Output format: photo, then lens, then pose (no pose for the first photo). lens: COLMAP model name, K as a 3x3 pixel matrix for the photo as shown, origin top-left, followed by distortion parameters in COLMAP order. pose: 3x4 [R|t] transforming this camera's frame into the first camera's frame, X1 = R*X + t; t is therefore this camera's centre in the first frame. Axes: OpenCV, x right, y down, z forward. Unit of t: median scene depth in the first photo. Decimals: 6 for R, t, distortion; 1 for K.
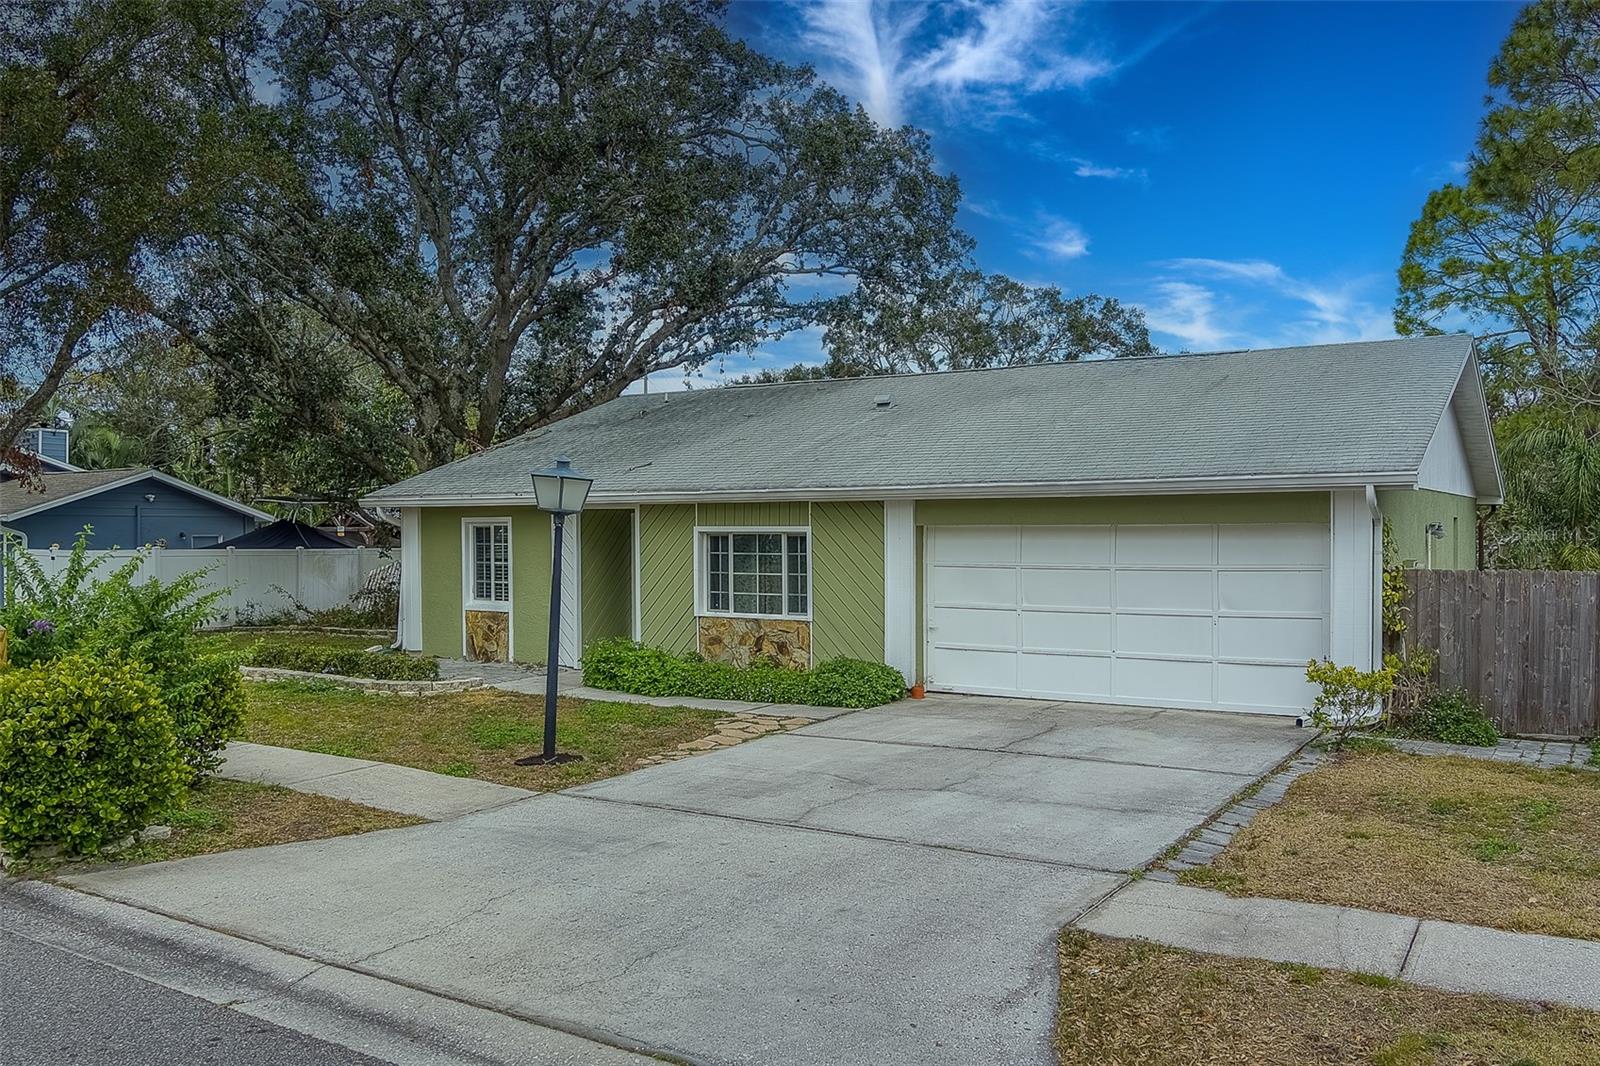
lens RADIAL K [[1296.7, 0, 806.1], [0, 1296.7, 525.9], [0, 0, 1]] dist [-0.054336, -0.000215]
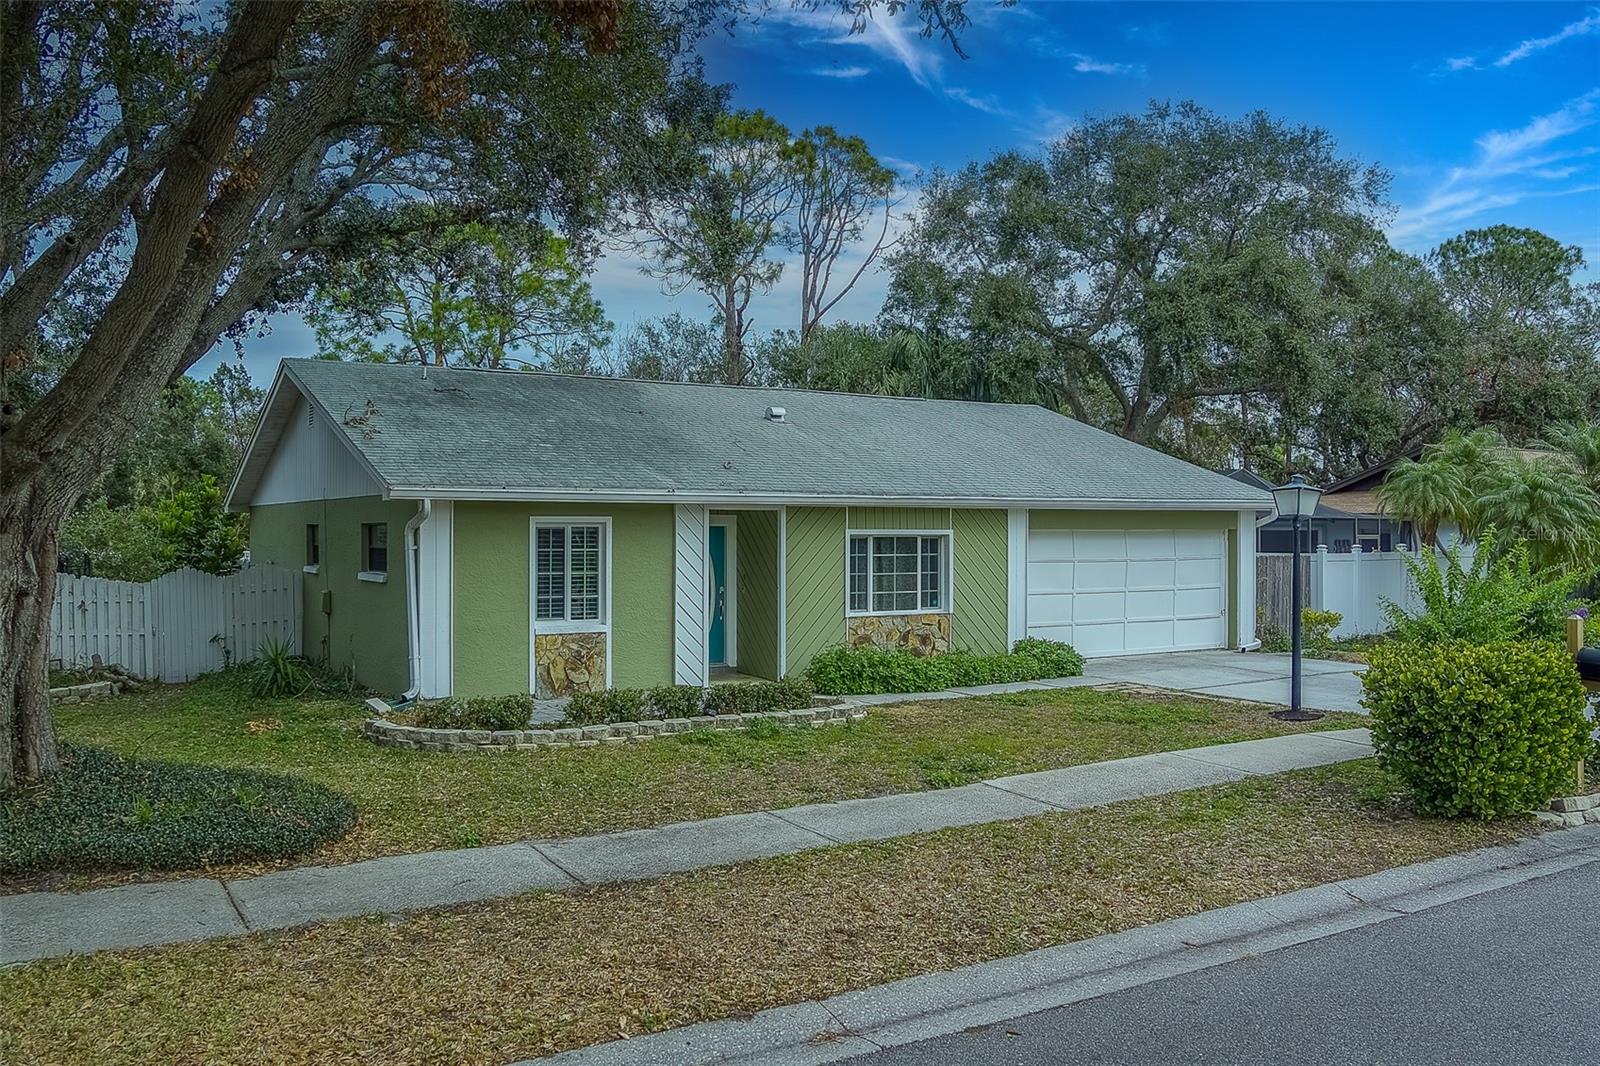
lens RADIAL K [[1296.7, 0, 792.2], [0, 1296.7, 533.4], [0, 0, 1]] dist [-0.054336, -0.000215]
pose [[0.442304, 0.002137, 0.896863, -1.038189], [-0.003401, 0.999994, -0.000705, 0.004627], [-0.896859, -0.002738, 0.442308, 0.599781]]
